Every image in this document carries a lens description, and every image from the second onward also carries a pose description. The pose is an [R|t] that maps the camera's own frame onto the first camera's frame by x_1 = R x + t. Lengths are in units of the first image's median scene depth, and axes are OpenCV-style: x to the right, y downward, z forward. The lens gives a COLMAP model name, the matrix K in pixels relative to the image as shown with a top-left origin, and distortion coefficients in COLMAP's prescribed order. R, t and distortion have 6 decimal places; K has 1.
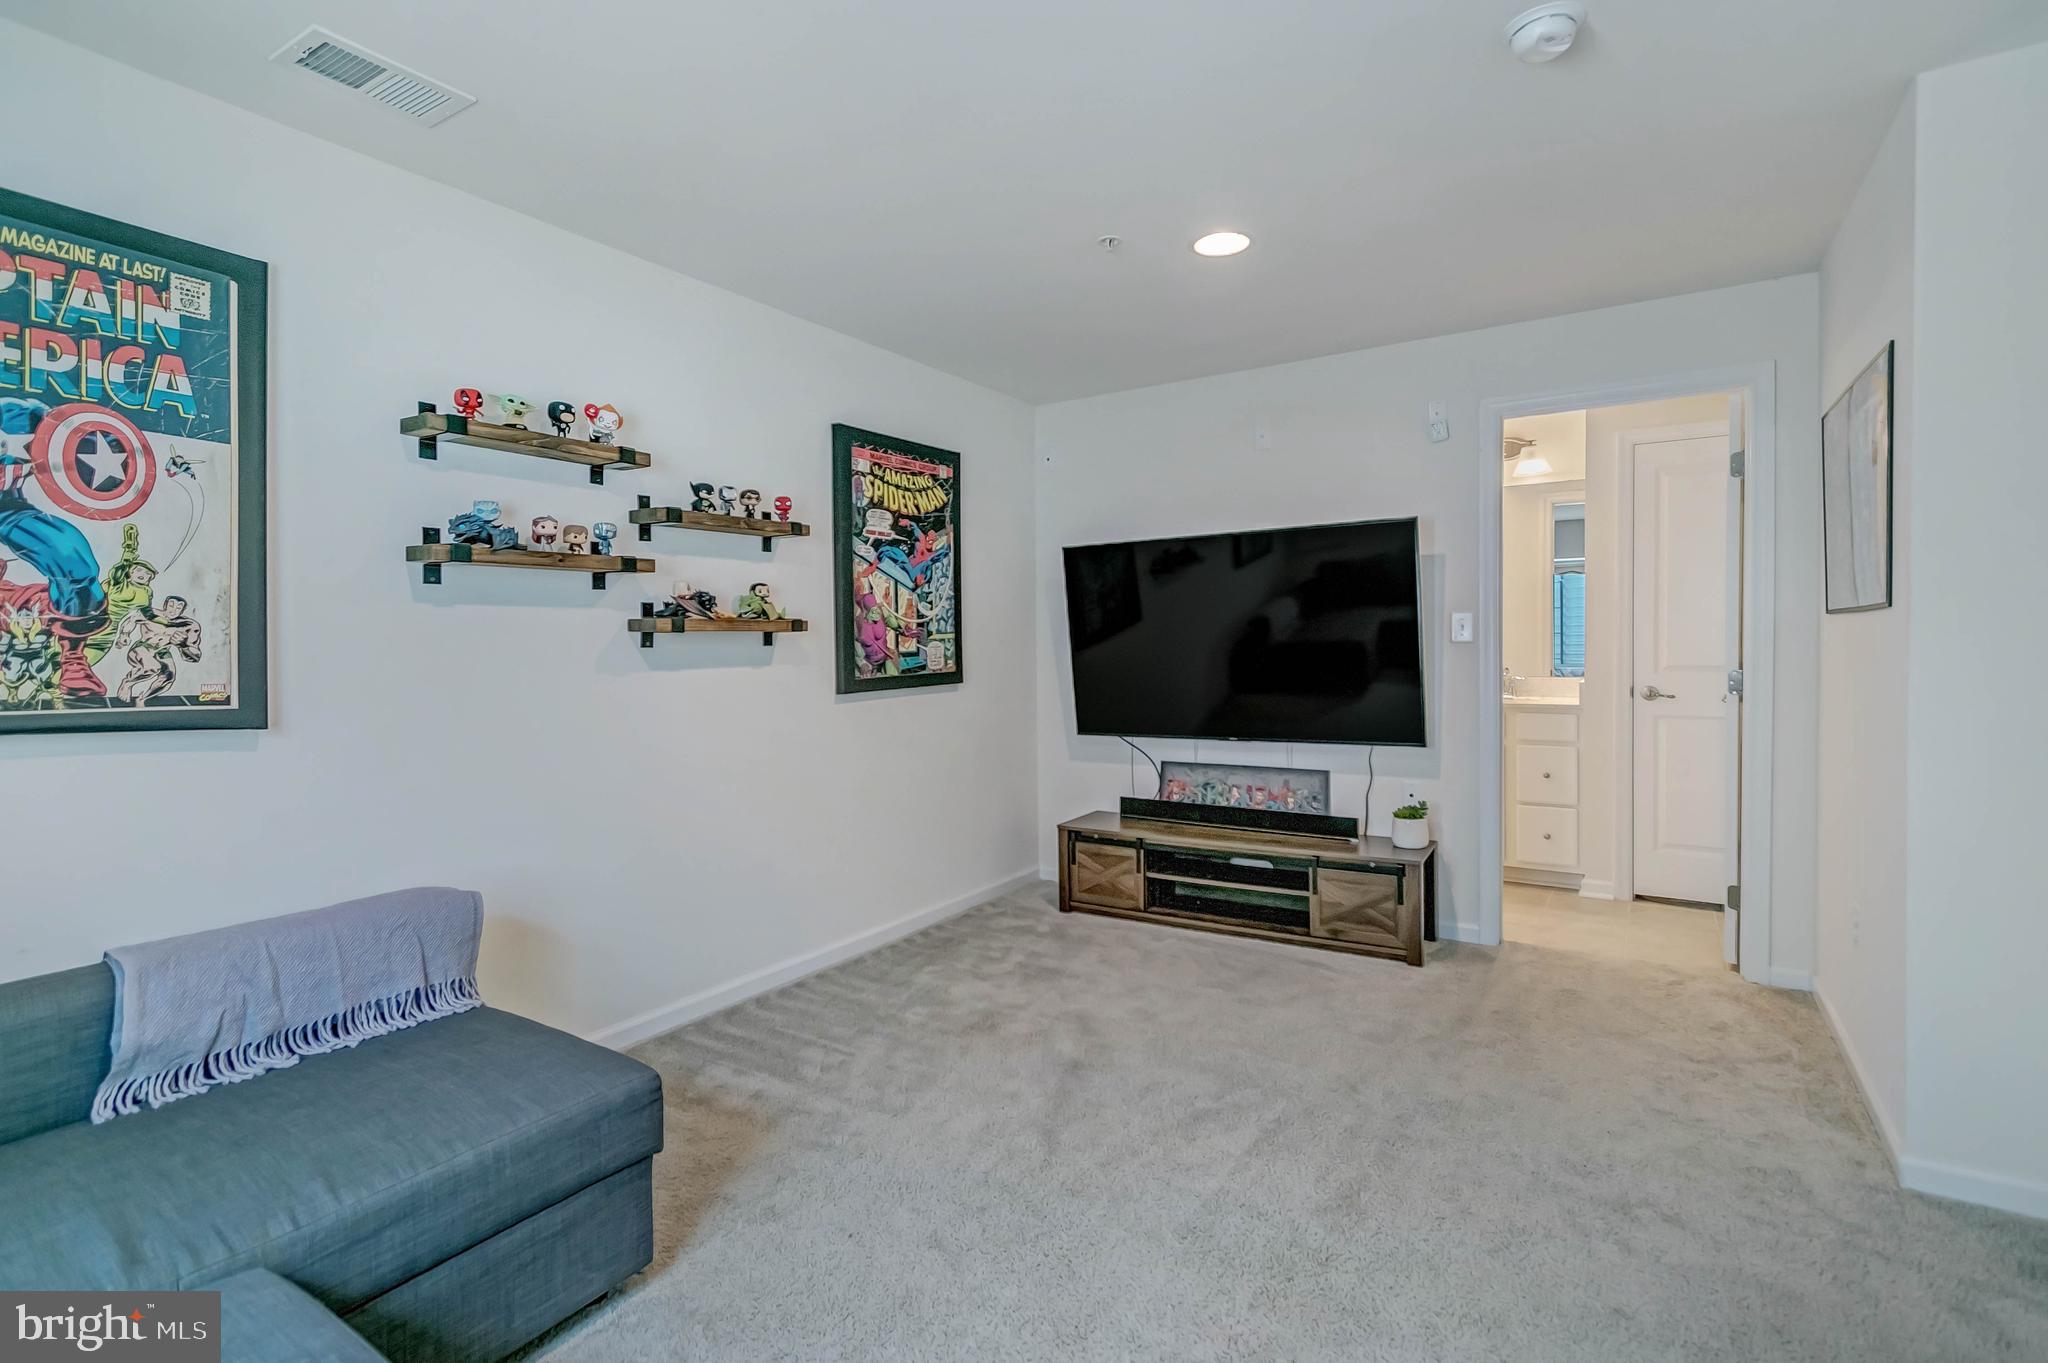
lens RADIAL K [[967.6, 0, 1019.5], [0, 967.6, 663.3], [0, 0, 1]] dist [0.000818, -0.000386]
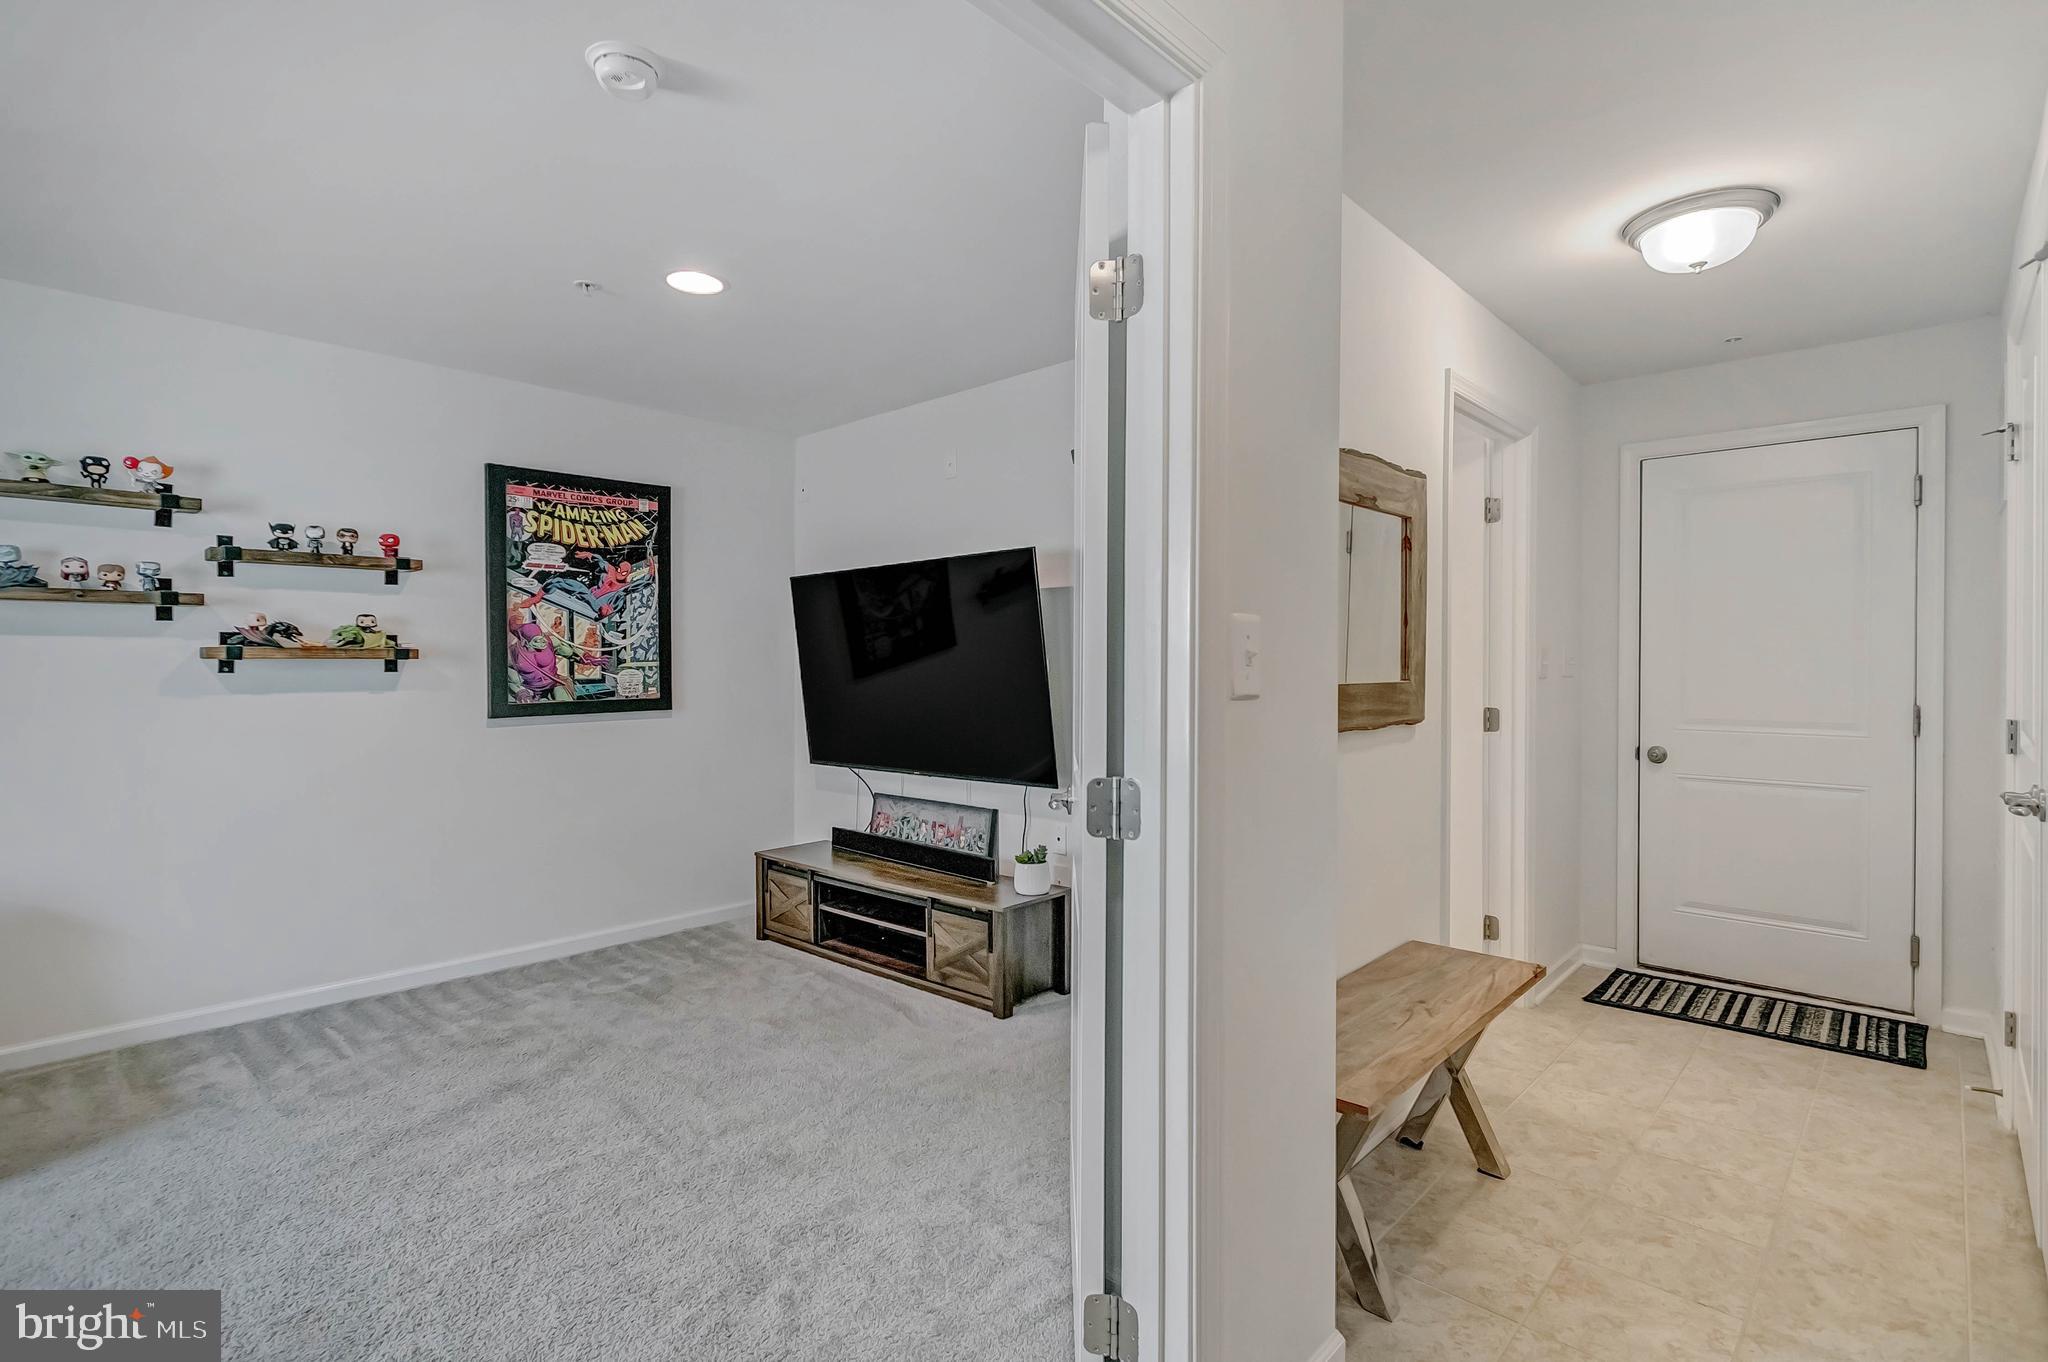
lens RADIAL K [[983.0, 0, 1022.6], [0, 983.0, 669.0], [0, 0, 1]] dist [0.002247, -0.000192]
pose [[0.983877, 0.014142, -0.178285, 0.552228], [-0.017169, 0.999733, -0.015445, -0.014765], [0.178019, 0.018257, 0.983858, 0.042961]]
